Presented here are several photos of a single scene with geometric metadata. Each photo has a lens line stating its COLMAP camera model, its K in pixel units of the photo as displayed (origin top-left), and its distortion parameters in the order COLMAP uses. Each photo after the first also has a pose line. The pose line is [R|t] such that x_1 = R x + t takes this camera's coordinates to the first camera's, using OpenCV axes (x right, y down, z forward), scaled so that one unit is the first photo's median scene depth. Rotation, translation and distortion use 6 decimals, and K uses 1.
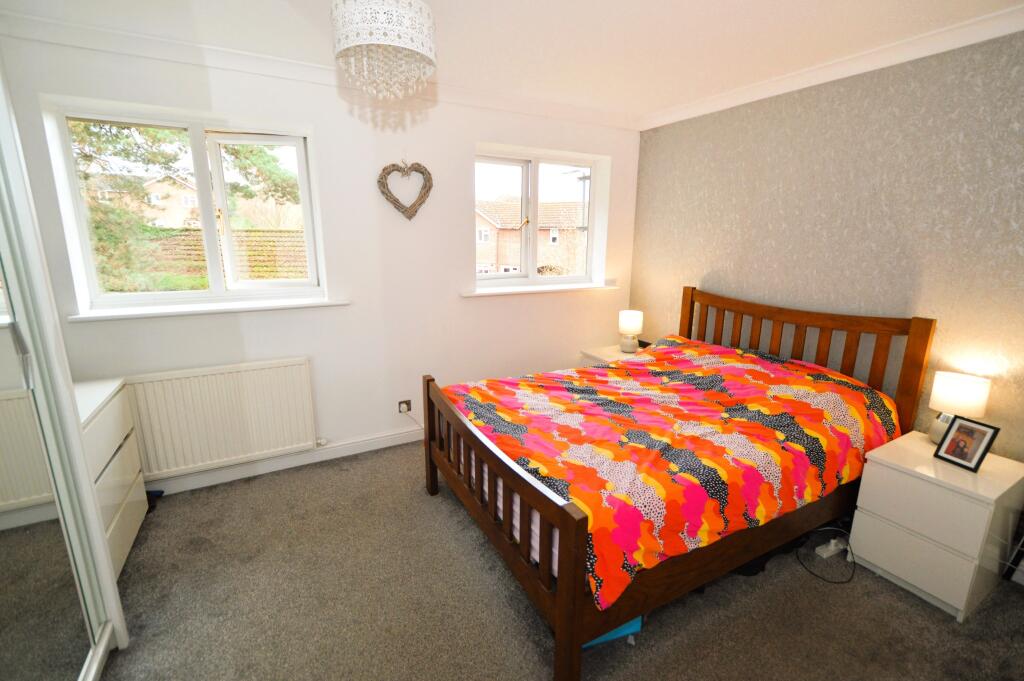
lens RADIAL K [[447.8, 0, 514.3], [0, 447.8, 336.3], [0, 0, 1]] dist [-0.000777, -0.001342]
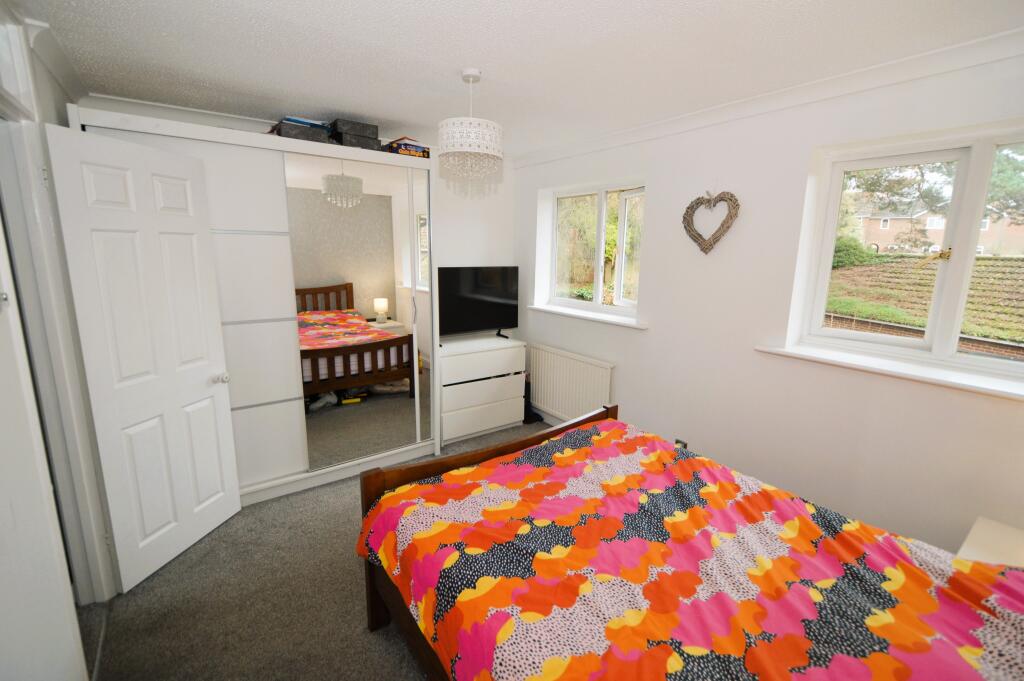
lens RADIAL K [[447.8, 0, 516.7], [0, 447.8, 339.9], [0, 0, 1]] dist [-0.000777, -0.001342]
pose [[0.141708, 0.189527, -0.971596, 0.668518], [-0.233717, 0.960158, 0.153208, -0.143509], [0.961923, 0.205368, 0.180358, 0.504970]]
